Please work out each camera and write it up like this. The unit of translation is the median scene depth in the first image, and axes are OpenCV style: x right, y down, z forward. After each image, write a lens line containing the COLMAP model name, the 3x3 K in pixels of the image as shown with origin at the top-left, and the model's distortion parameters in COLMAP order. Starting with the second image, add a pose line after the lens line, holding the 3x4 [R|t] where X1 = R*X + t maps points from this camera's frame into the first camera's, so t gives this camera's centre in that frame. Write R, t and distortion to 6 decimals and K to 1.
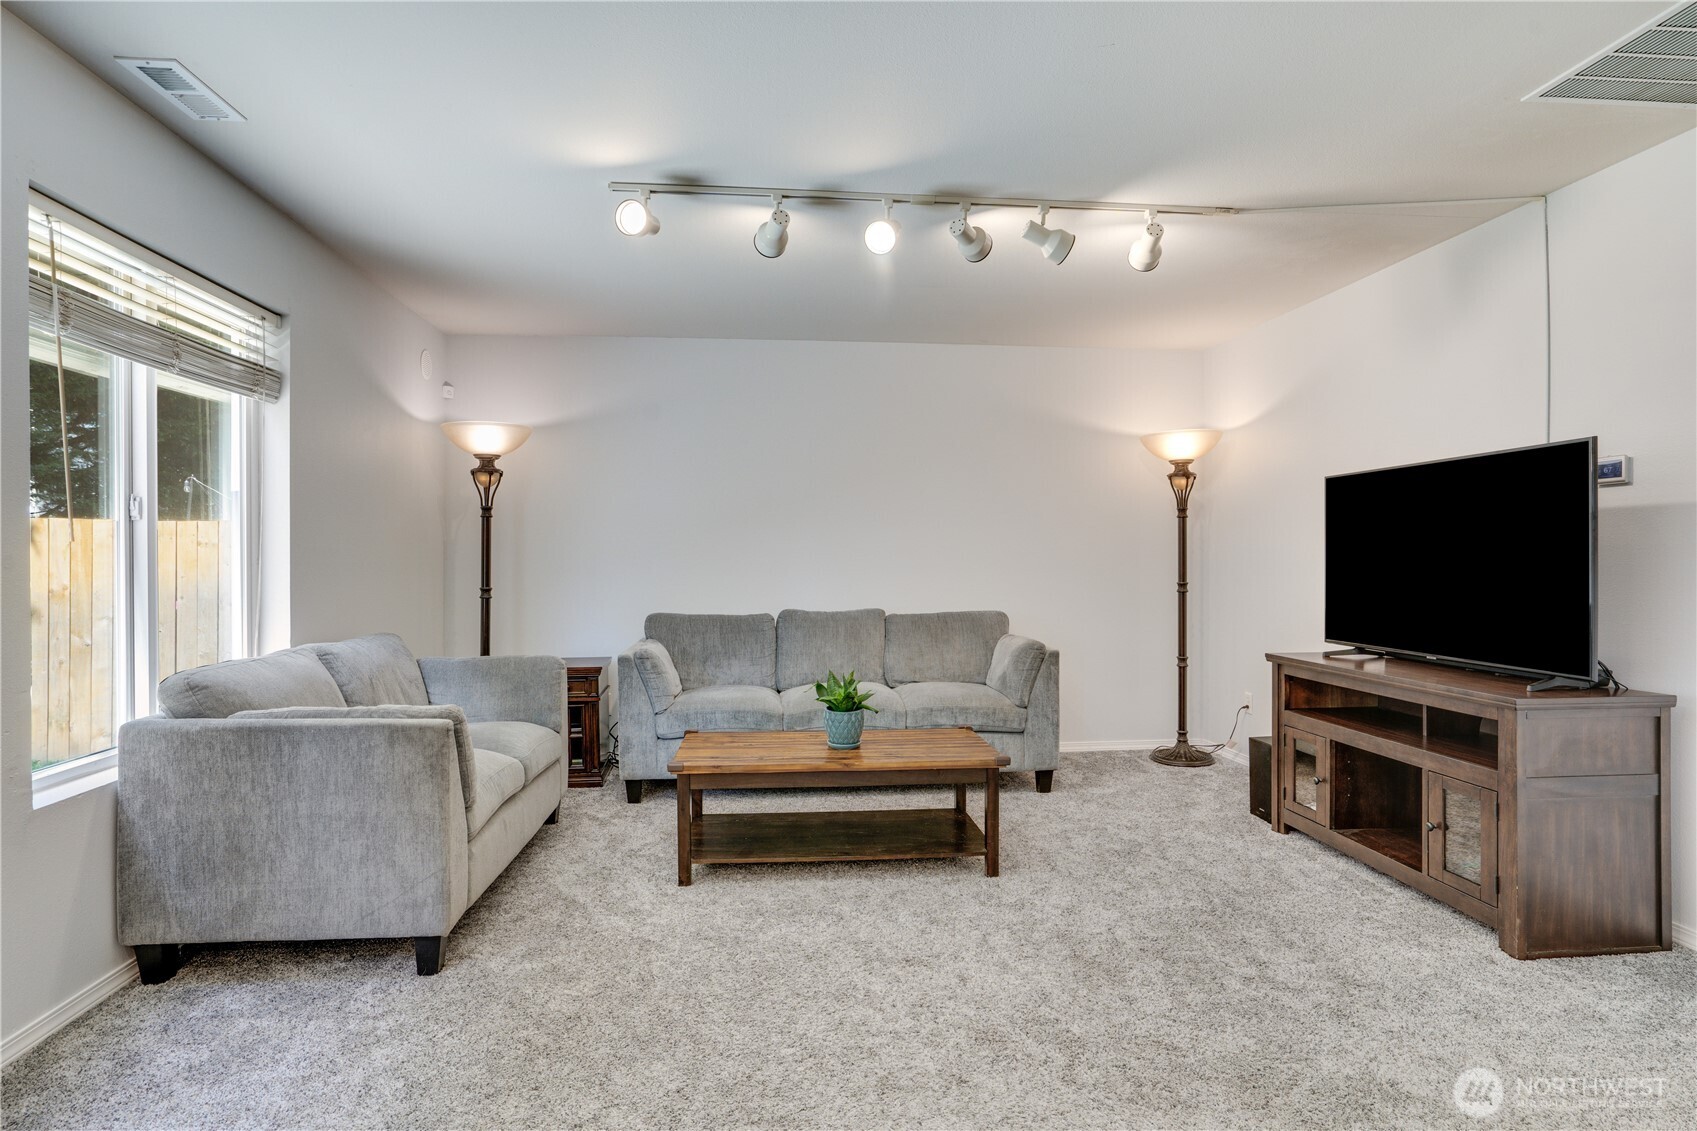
lens RADIAL K [[889.3, 0, 837.6], [0, 889.3, 563.5], [0, 0, 1]] dist [-0.057169, 0.035548]
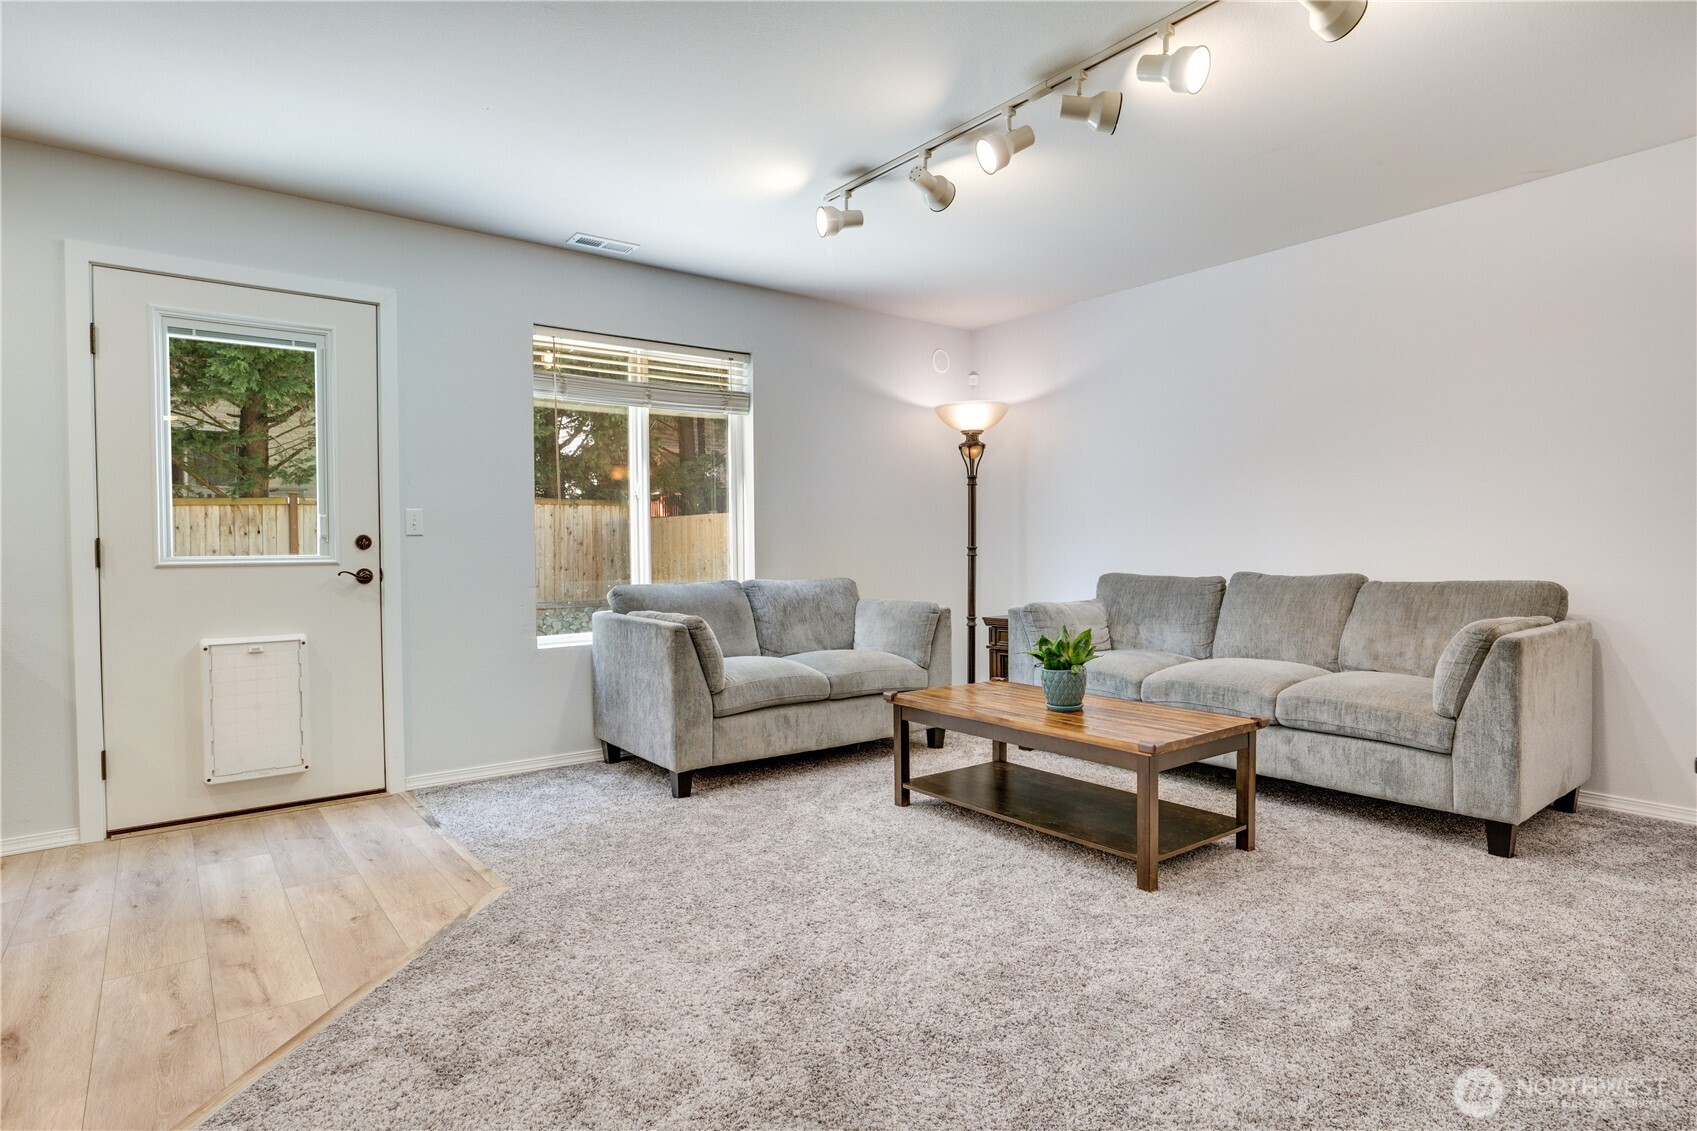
lens RADIAL K [[889.3, 0, 837.6], [0, 889.3, 563.5], [0, 0, 1]] dist [-0.057169, 0.035548]
pose [[0.528841, 0.011138, -0.848648, 0.539112], [0.004891, 0.999857, 0.016170, 0.032757], [0.848707, -0.012702, 0.528712, 0.262206]]
